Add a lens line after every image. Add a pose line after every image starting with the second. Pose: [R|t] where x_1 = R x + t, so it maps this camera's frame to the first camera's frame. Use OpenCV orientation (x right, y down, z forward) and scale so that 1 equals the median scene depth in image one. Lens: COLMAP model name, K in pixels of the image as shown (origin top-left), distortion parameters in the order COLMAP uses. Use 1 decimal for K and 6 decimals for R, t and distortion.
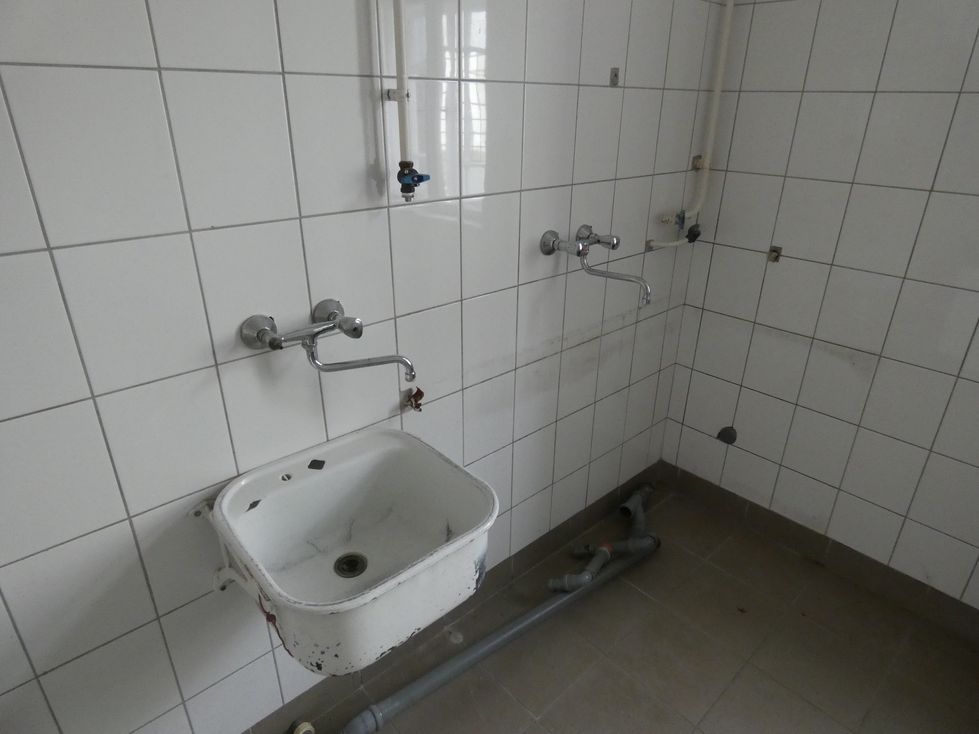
lens RADIAL K [[589.4, 0, 489.8], [0, 589.4, 360.9], [0, 0, 1]] dist [0.000892, -0.001265]
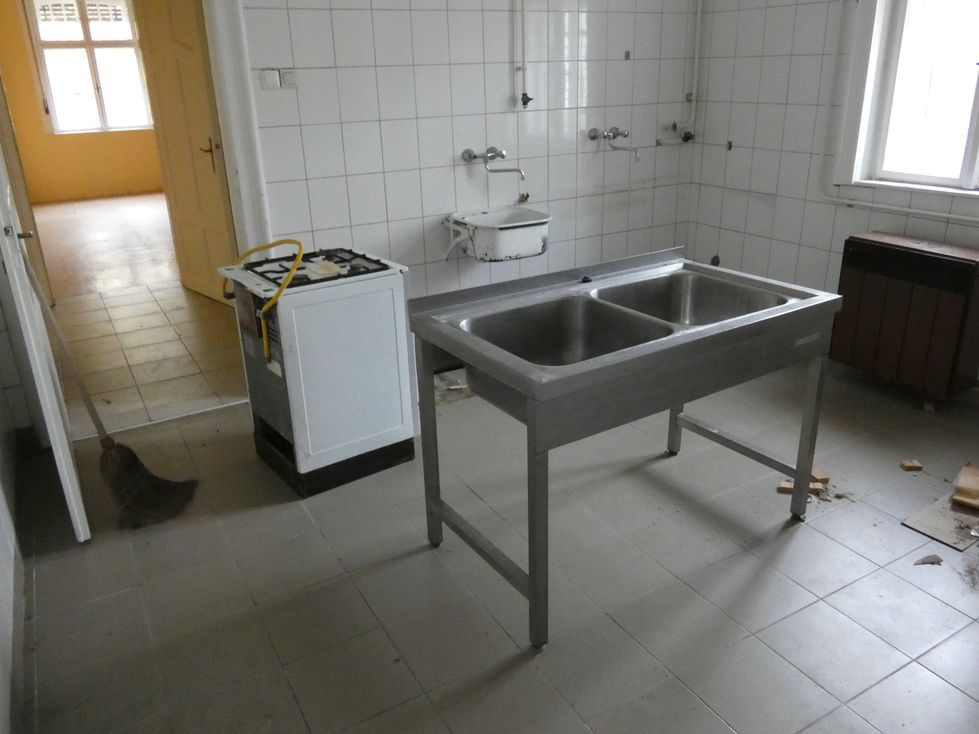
lens RADIAL K [[746.2, 0, 492.6], [0, 746.2, 364.7], [0, 0, 1]] dist [-0.001405, -0.011166]
pose [[0.976137, 0.046172, -0.212191, 0.395914], [-0.052894, 0.998259, -0.026109, 0.795650], [0.210616, 0.036709, 0.976879, -1.844090]]
